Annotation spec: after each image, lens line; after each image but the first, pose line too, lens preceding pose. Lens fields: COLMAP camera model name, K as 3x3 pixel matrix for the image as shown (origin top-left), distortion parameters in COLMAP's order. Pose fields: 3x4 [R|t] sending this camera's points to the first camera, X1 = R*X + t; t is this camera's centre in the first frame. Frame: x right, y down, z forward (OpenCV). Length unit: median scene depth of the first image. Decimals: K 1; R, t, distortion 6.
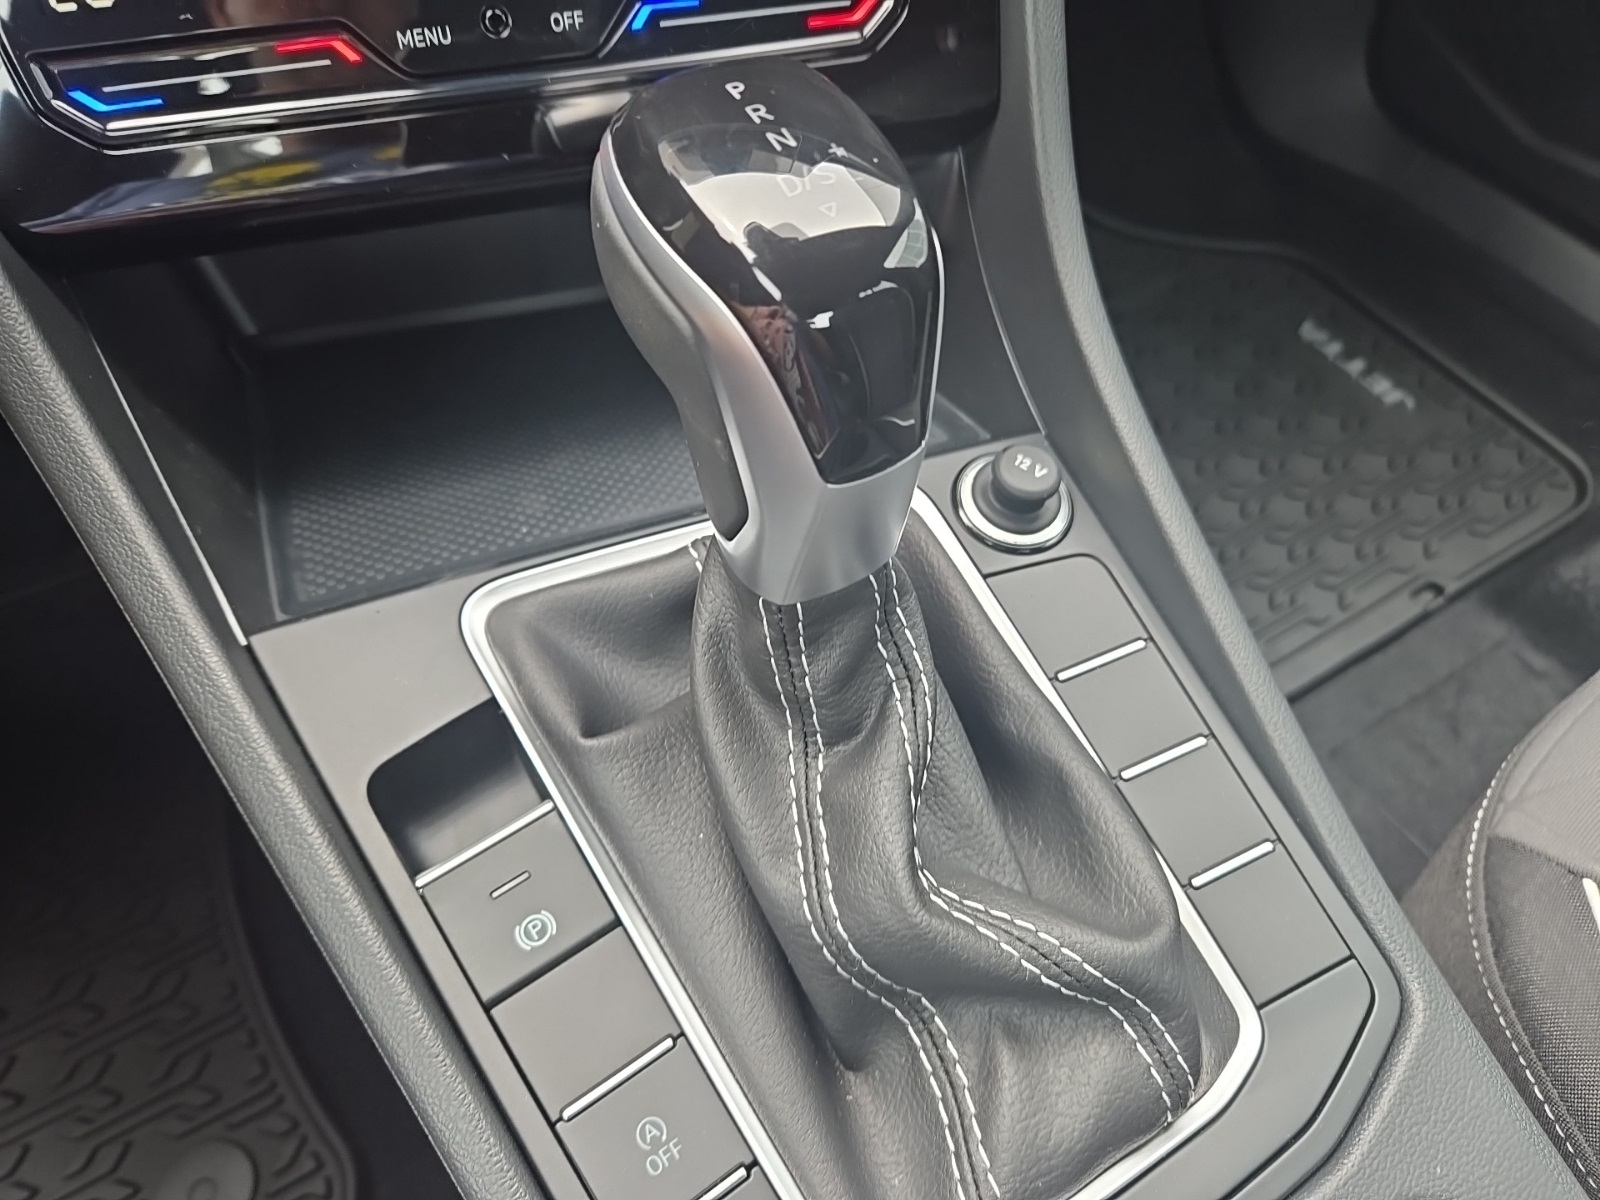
lens RADIAL K [[1074.8, 0, 796.3], [0, 1074.8, 607.1], [0, 0, 1]] dist [0.063914, -0.046197]
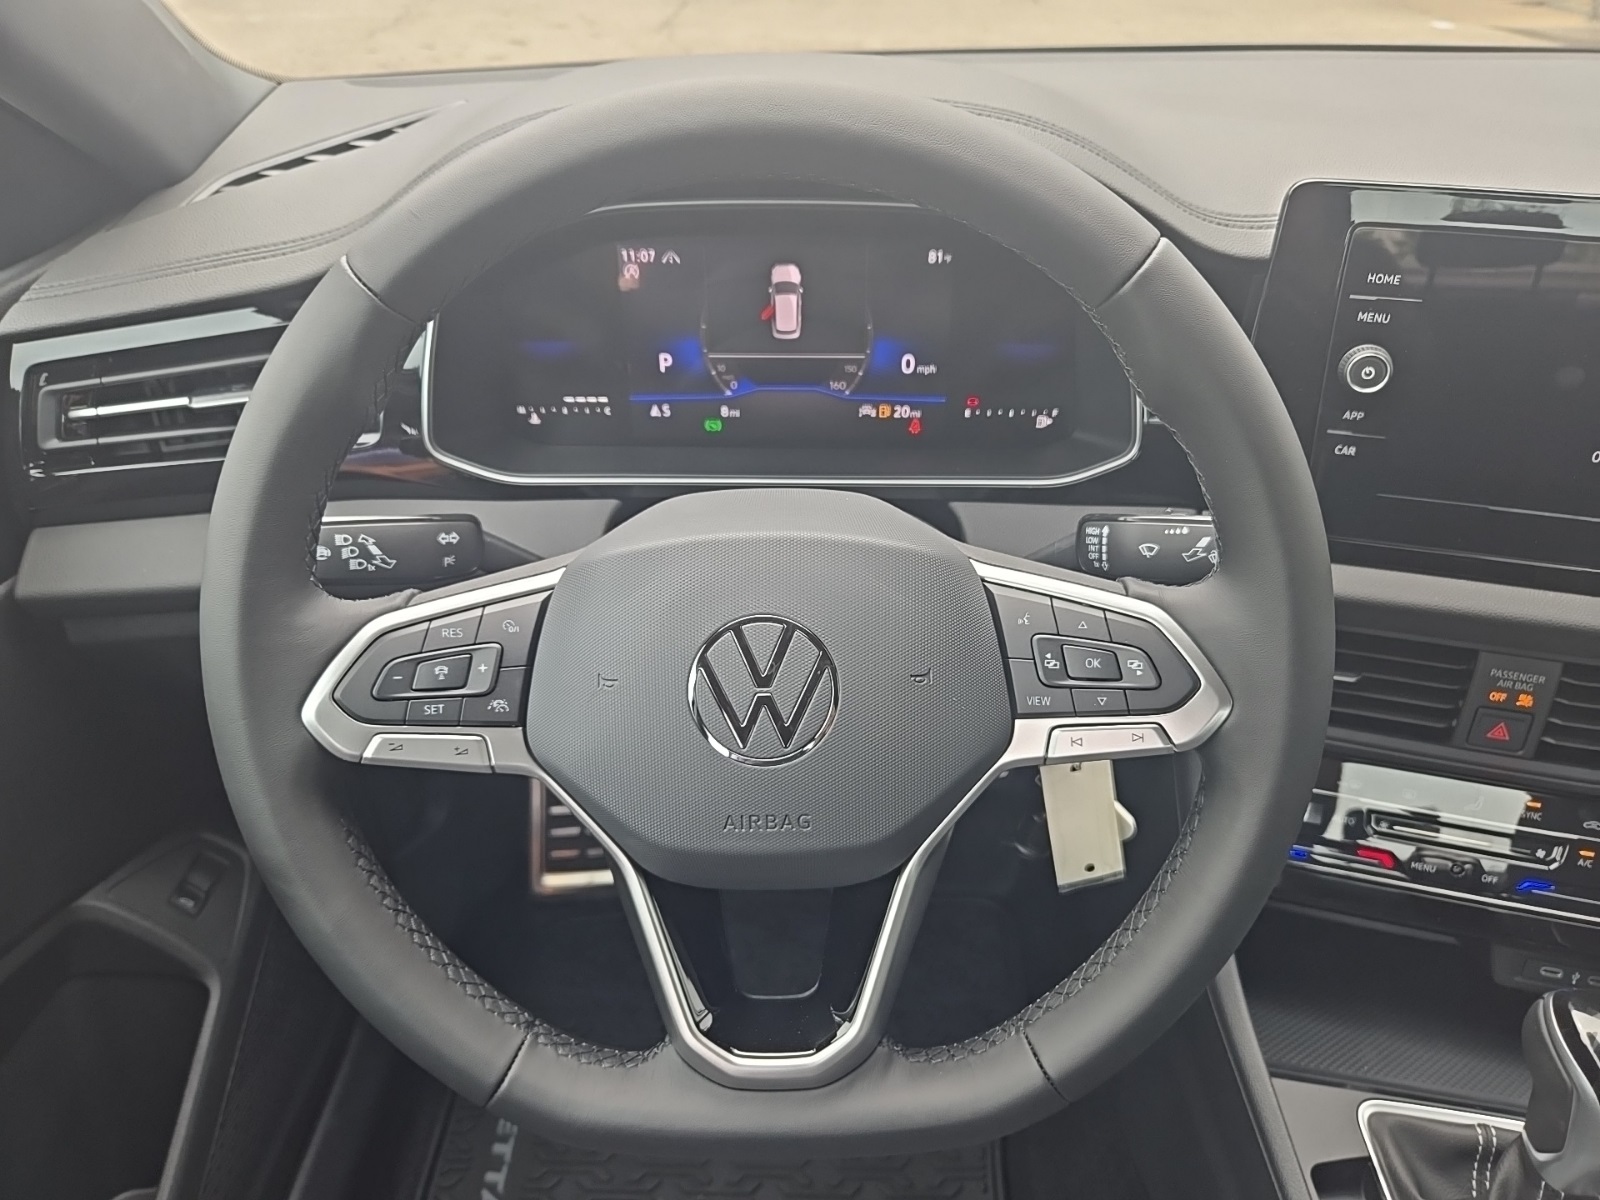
lens RADIAL K [[1074.8, 0, 803.1], [0, 1074.8, 588.7], [0, 0, 1]] dist [0.063914, -0.046197]
pose [[0.849636, 0.276313, -0.449189, -0.641434], [-0.409713, 0.882131, -0.232335, 0.063064], [0.332046, 0.381439, 0.862699, -1.928562]]
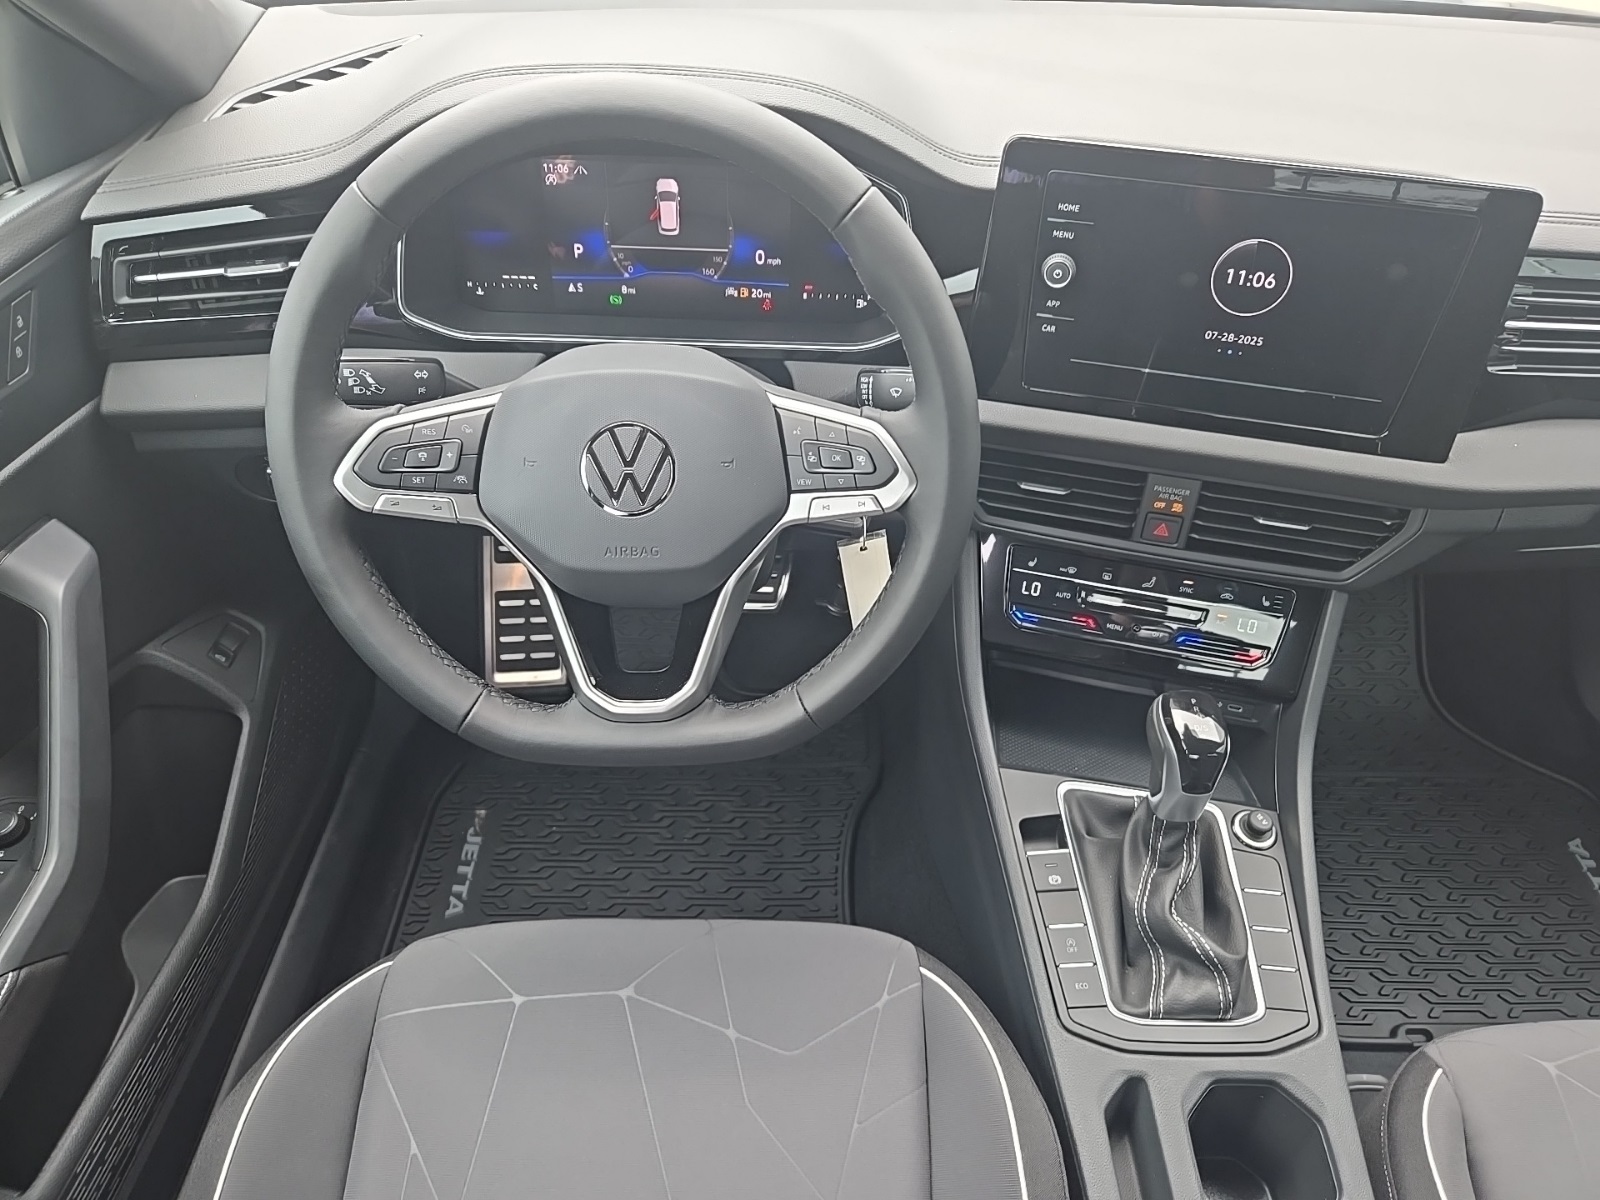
lens RADIAL K [[1074.8, 0, 804.7], [0, 1074.8, 587.4], [0, 0, 1]] dist [0.063914, -0.046197]
pose [[0.864509, 0.331364, -0.377918, 0.066116], [-0.412441, 0.897422, -0.156607, 0.332341], [0.287258, 0.291257, 0.912498, -2.660247]]
